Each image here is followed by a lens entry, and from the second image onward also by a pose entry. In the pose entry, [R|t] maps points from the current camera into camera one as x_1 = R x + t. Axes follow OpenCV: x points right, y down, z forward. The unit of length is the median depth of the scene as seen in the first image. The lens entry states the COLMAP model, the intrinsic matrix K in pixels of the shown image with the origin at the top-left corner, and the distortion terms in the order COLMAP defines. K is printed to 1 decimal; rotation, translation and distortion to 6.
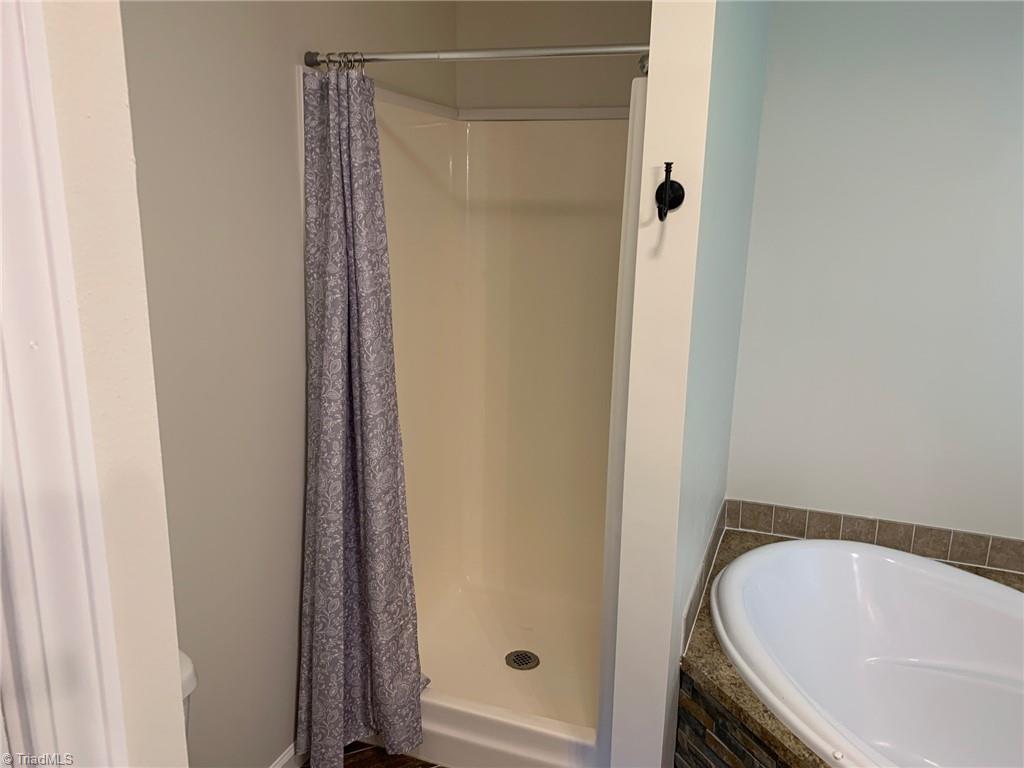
lens RADIAL K [[776.3, 0, 511.8], [0, 776.3, 384.5], [0, 0, 1]] dist [-0.003012, -0.023544]
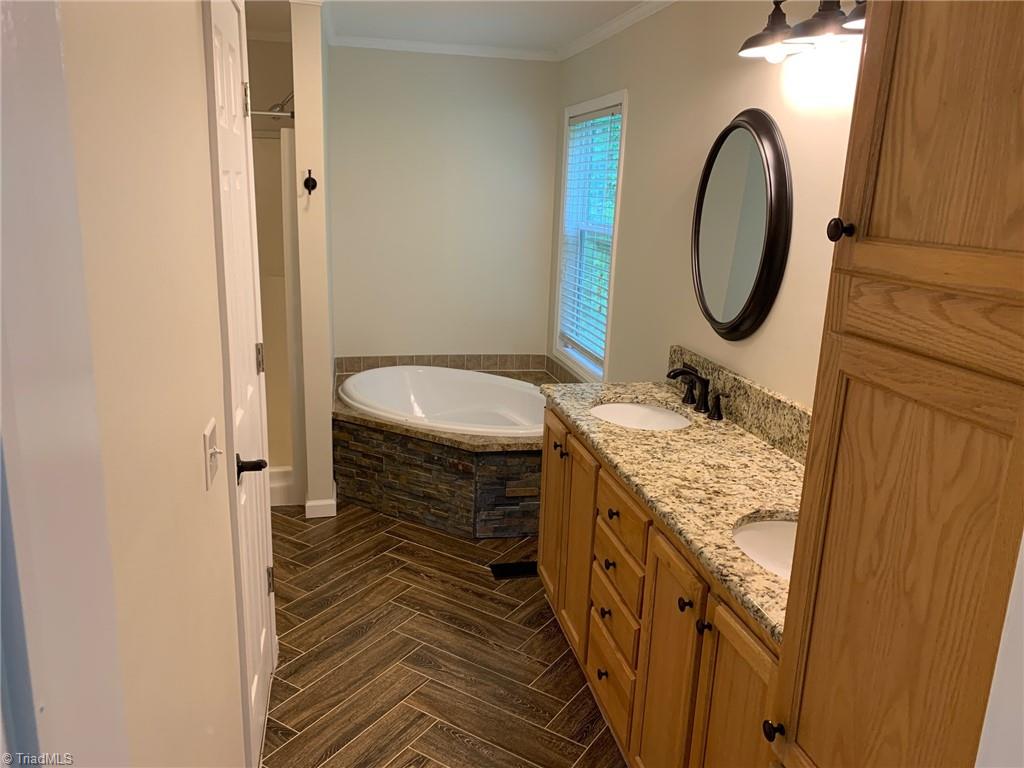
lens RADIAL K [[776.3, 0, 512.0], [0, 776.3, 383.7], [0, 0, 1]] dist [-0.003012, -0.023544]
pose [[0.838886, -0.125597, 0.529618, -0.574544], [0.115073, 0.991944, 0.052968, 0.286006], [-0.532004, 0.016511, 0.846581, -1.230468]]
